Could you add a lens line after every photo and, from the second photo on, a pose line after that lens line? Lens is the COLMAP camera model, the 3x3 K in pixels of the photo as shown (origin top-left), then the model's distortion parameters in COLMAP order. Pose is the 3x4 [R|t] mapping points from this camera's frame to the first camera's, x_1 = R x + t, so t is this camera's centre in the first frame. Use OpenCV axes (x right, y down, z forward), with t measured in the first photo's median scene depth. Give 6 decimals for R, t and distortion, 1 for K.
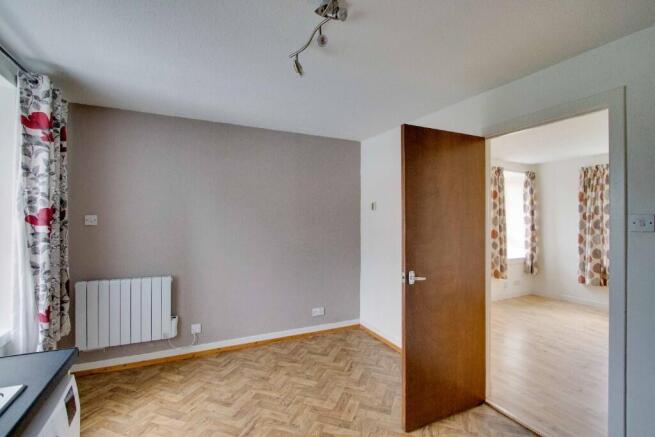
lens RADIAL K [[311.9, 0, 327.5], [0, 311.9, 218.5], [0, 0, 1]] dist [-0.000510, 0.000098]
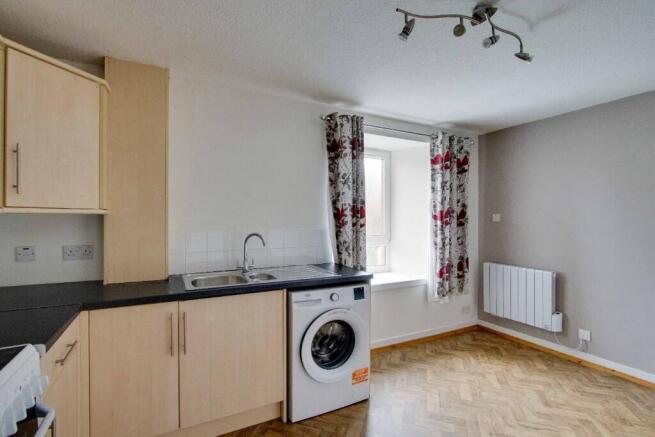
lens RADIAL K [[311.9, 0, 327.5], [0, 311.9, 218.5], [0, 0, 1]] dist [-0.000510, 0.000098]
pose [[0.038869, -0.004033, -0.999236, 0.581256], [0.003199, 0.999987, -0.003912, 0.011869], [0.999239, -0.003045, 0.038881, 0.251151]]
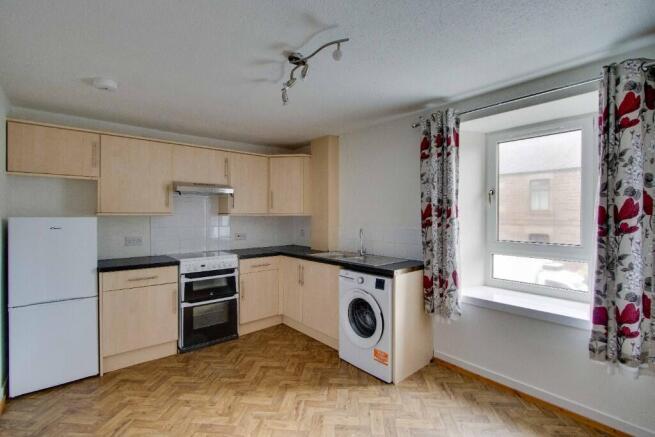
lens RADIAL K [[304.7, 0, 327.5], [0, 304.7, 218.5], [0, 0, 1]] dist [-0.001226, -0.000227]
pose [[-0.968551, -0.003648, -0.248787, -0.238541], [-0.004519, 0.999985, 0.002931, 0.003976], [0.248773, 0.003963, -0.968554, 2.038662]]
